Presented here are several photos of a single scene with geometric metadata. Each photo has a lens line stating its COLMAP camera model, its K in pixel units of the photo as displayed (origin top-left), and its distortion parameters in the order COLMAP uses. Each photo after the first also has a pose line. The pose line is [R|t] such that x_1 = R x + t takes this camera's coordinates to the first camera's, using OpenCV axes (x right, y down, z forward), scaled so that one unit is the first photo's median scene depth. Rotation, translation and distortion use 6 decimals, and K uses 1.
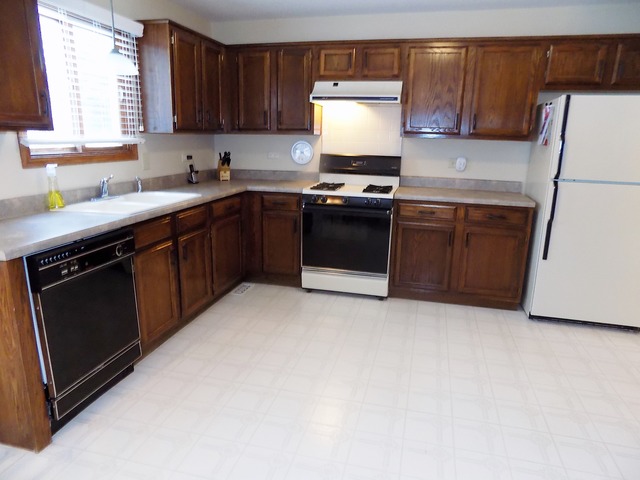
lens RADIAL K [[426.7, 0, 315.7], [0, 426.7, 236.9], [0, 0, 1]] dist [-0.080352, 0.065705]
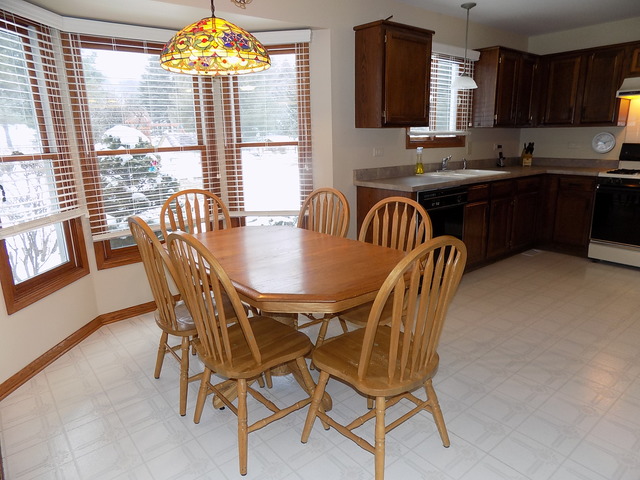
lens RADIAL K [[426.7, 0, 315.7], [0, 426.7, 236.9], [0, 0, 1]] dist [-0.080352, 0.065705]
pose [[0.799541, 0.110341, -0.590389, 0.043617], [-0.109545, 0.993282, 0.037286, 0.107738], [0.590537, 0.034862, 0.806257, -0.387489]]
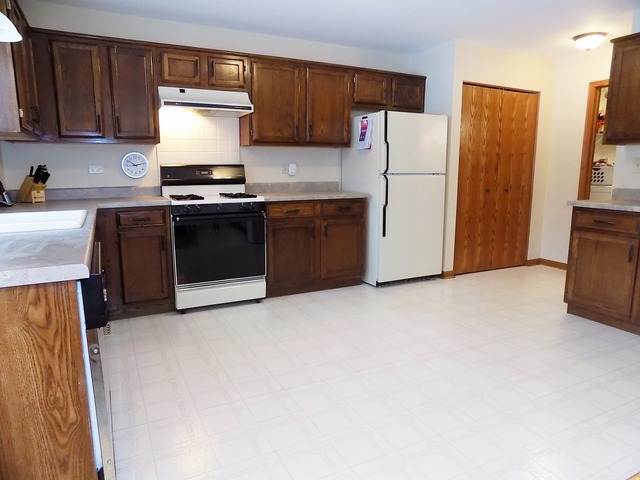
lens RADIAL K [[433.1, 0, 320.4], [0, 433.1, 238.7], [0, 0, 1]] dist [-0.079625, 0.071934]
pose [[0.749767, -0.129382, 0.648929, -0.393811], [0.171304, 0.985217, -0.001493, 0.024817], [-0.639143, 0.112283, 0.760847, 0.101664]]
